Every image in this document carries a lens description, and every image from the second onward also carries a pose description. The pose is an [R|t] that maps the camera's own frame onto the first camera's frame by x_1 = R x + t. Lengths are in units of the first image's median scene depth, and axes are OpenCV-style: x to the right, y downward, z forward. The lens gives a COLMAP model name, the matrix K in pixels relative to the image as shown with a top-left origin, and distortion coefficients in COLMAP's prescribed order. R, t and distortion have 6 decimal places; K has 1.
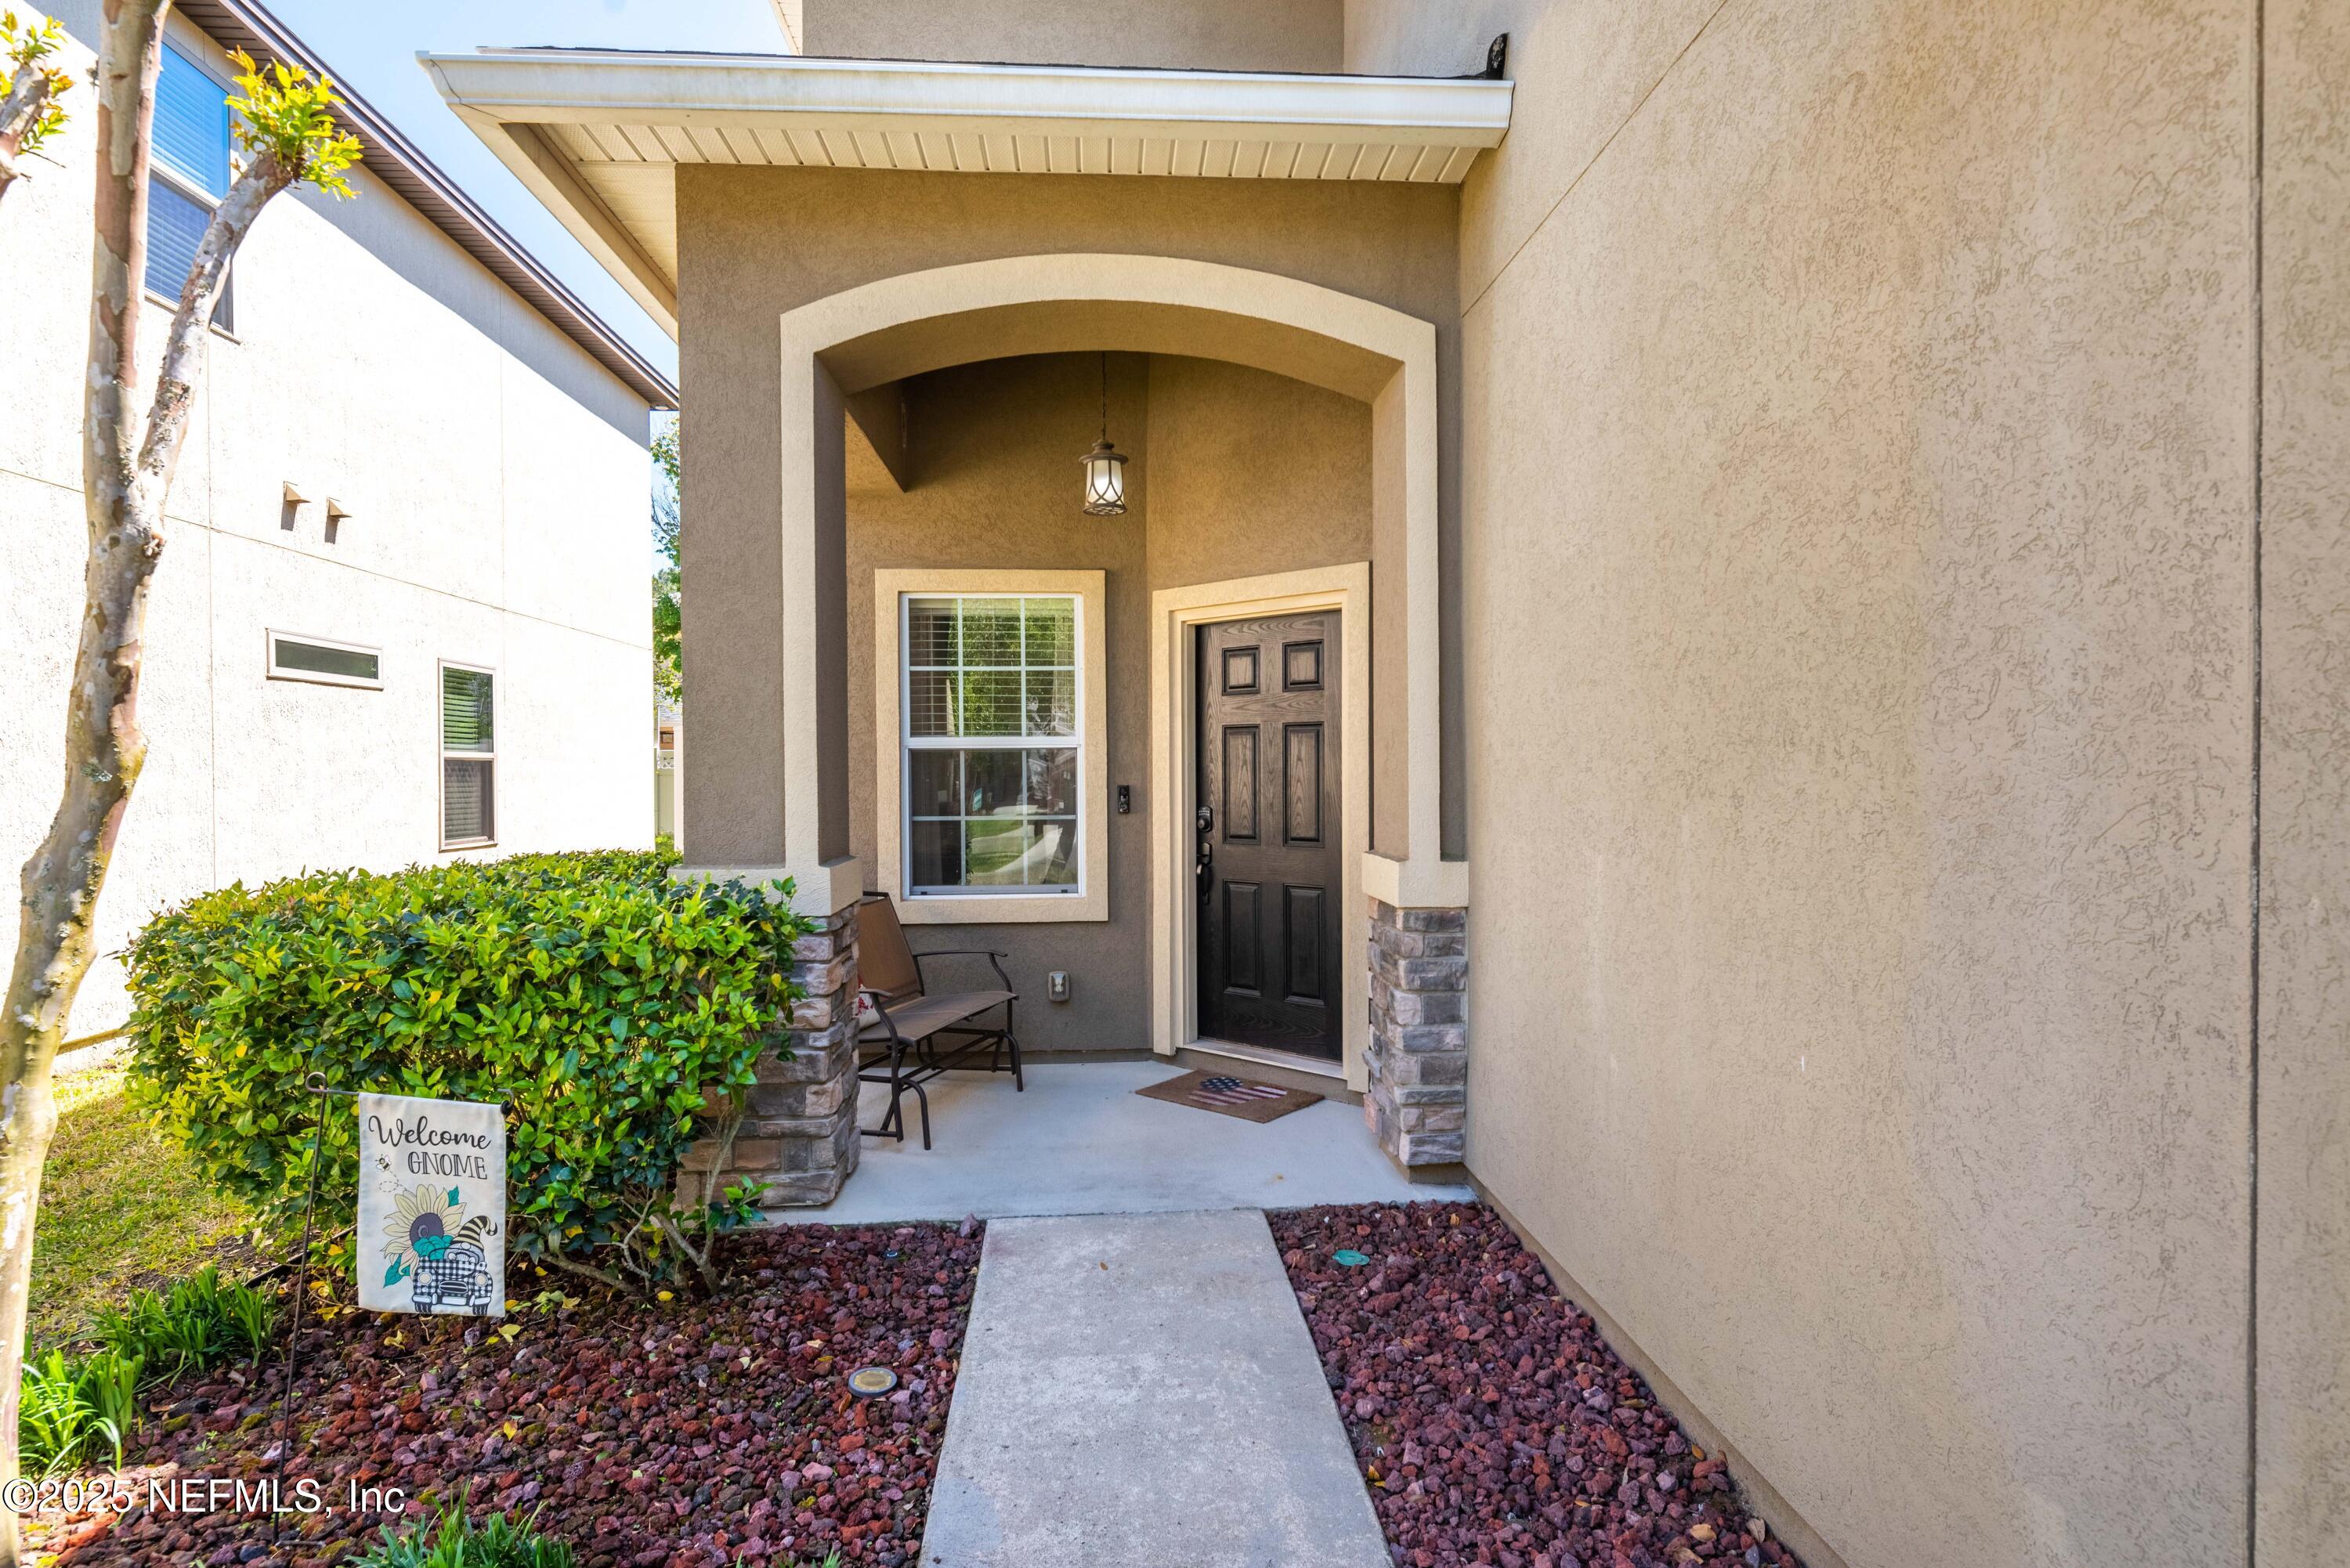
lens RADIAL K [[1226.1, 0, 1161.3], [0, 1226.1, 788.1], [0, 0, 1]] dist [0.001280, -0.000439]
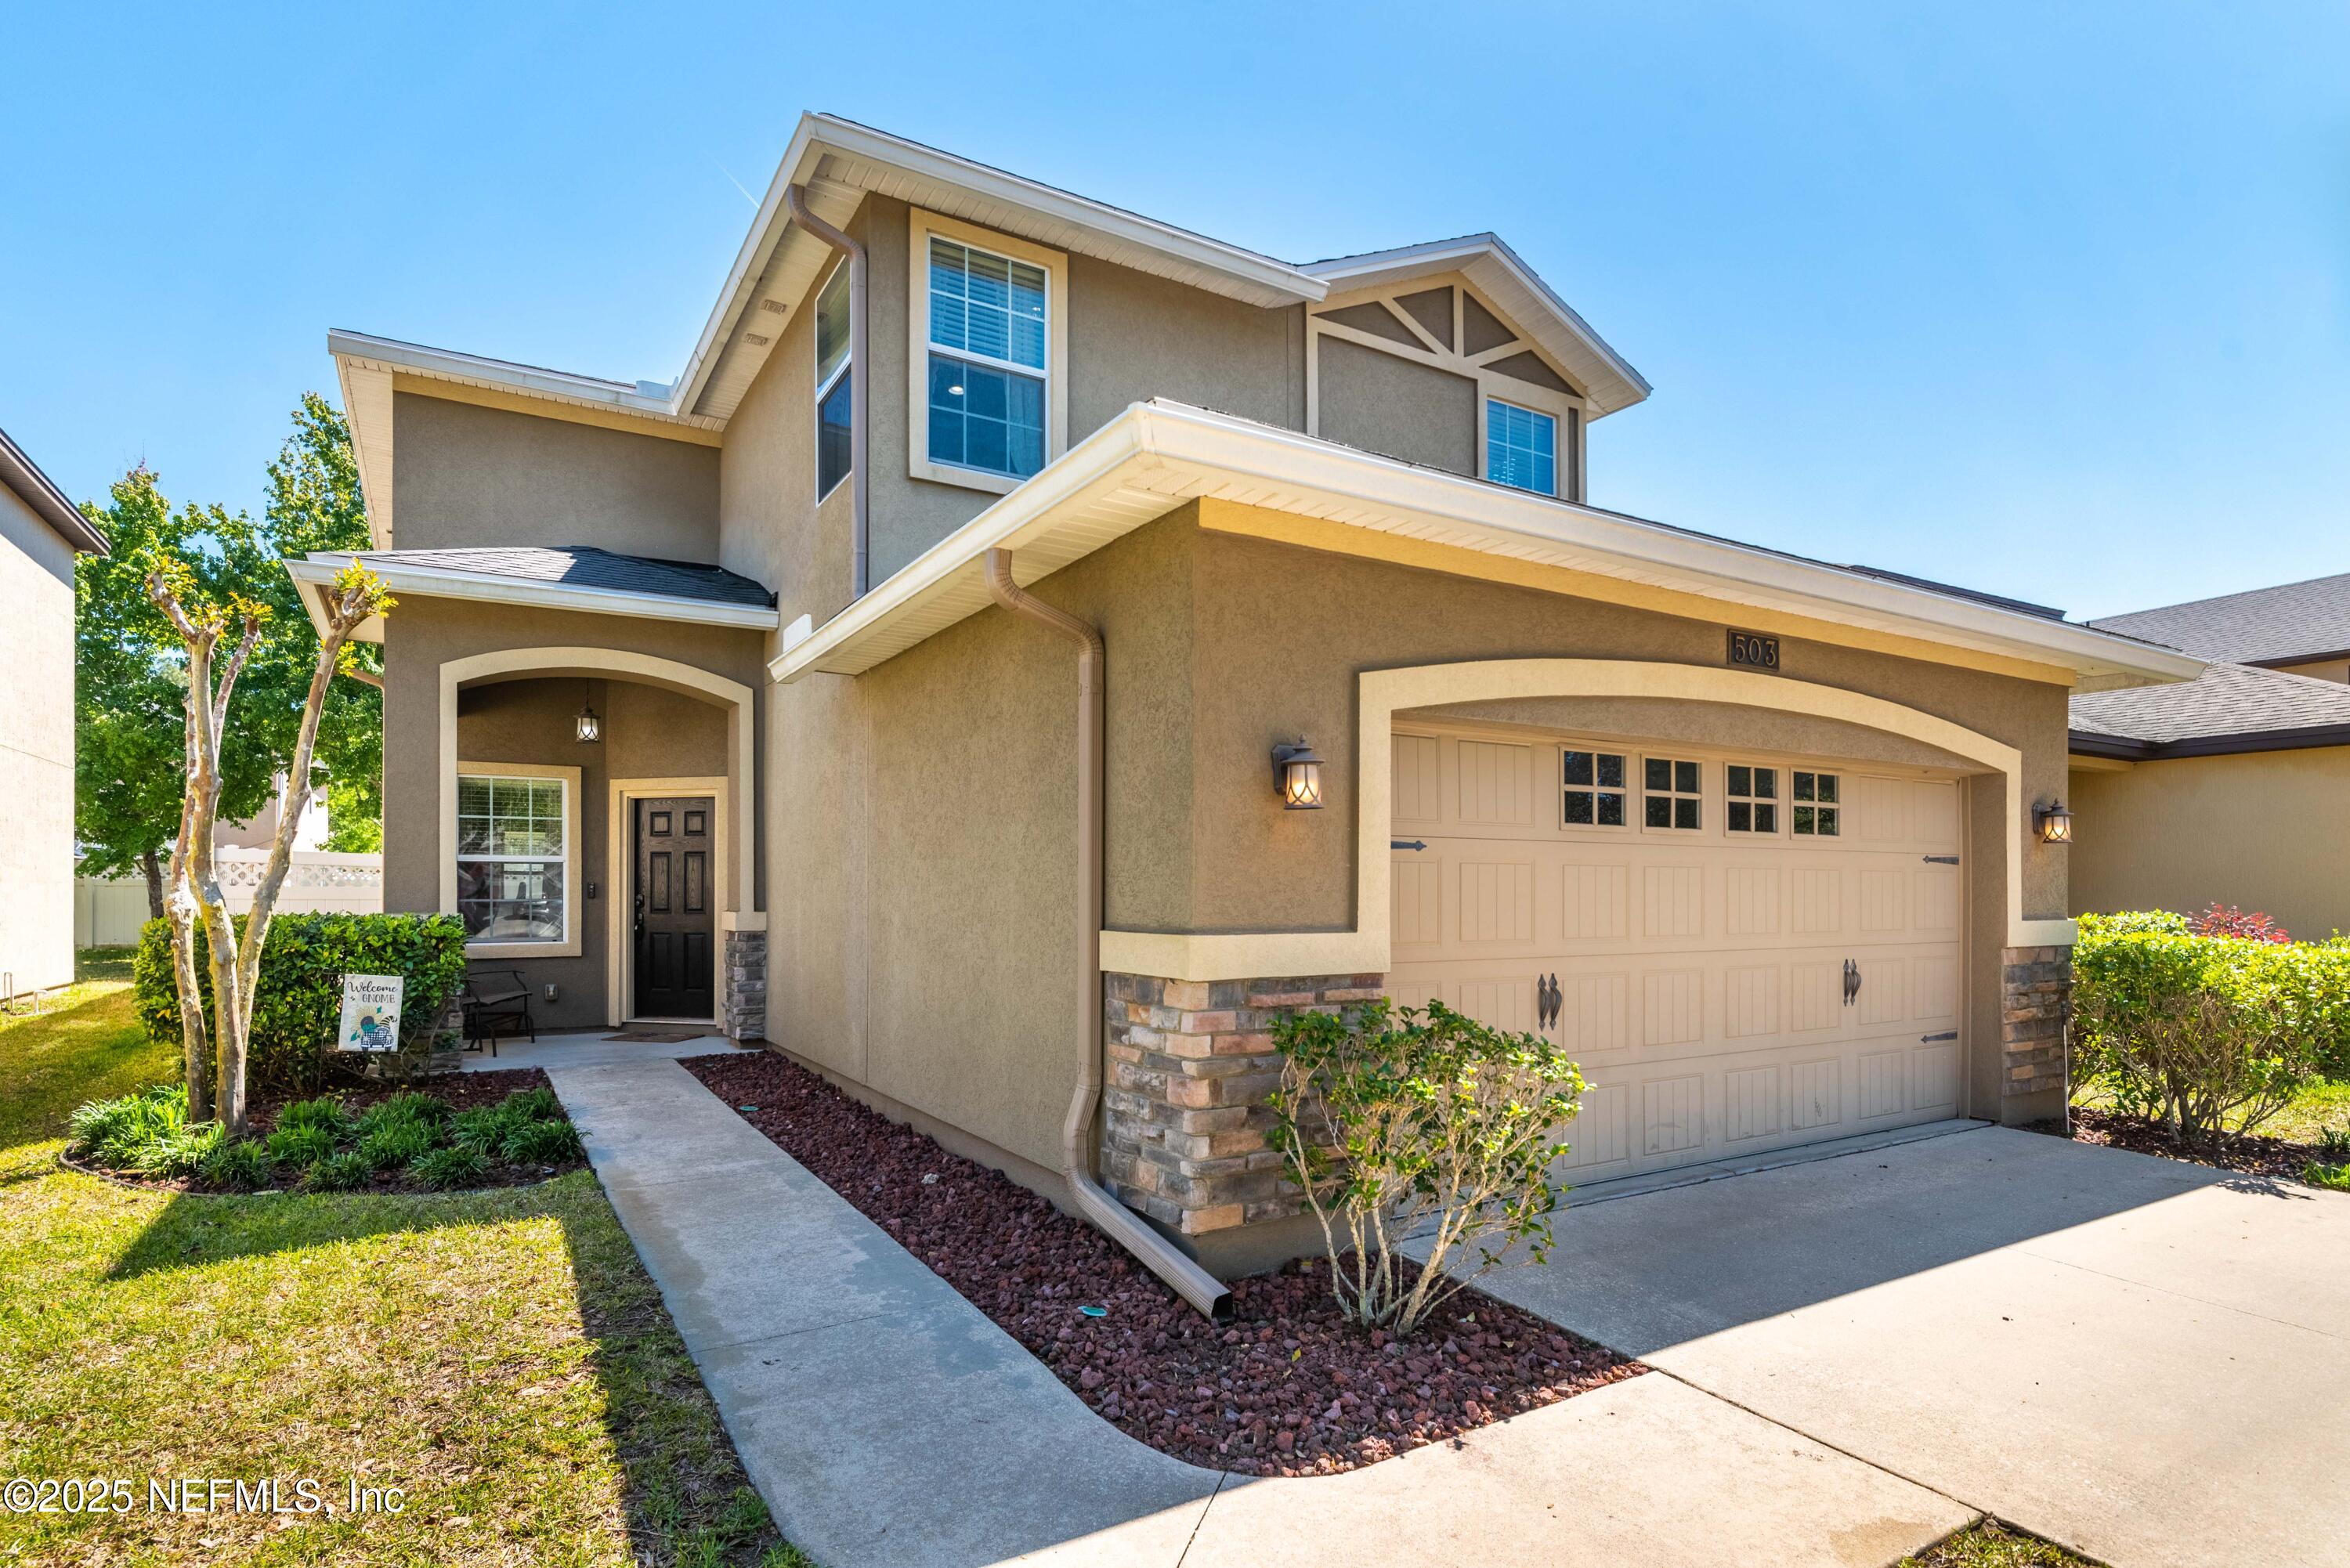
lens RADIAL K [[1226.1, 0, 1191.1], [0, 1226.1, 875.1], [0, 0, 1]] dist [0.001280, -0.000439]
pose [[0.883732, 0.008940, 0.467908, -0.110088], [0.004718, 0.999597, -0.028009, 0.047335], [-0.467970, 0.026960, 0.883333, -1.201290]]
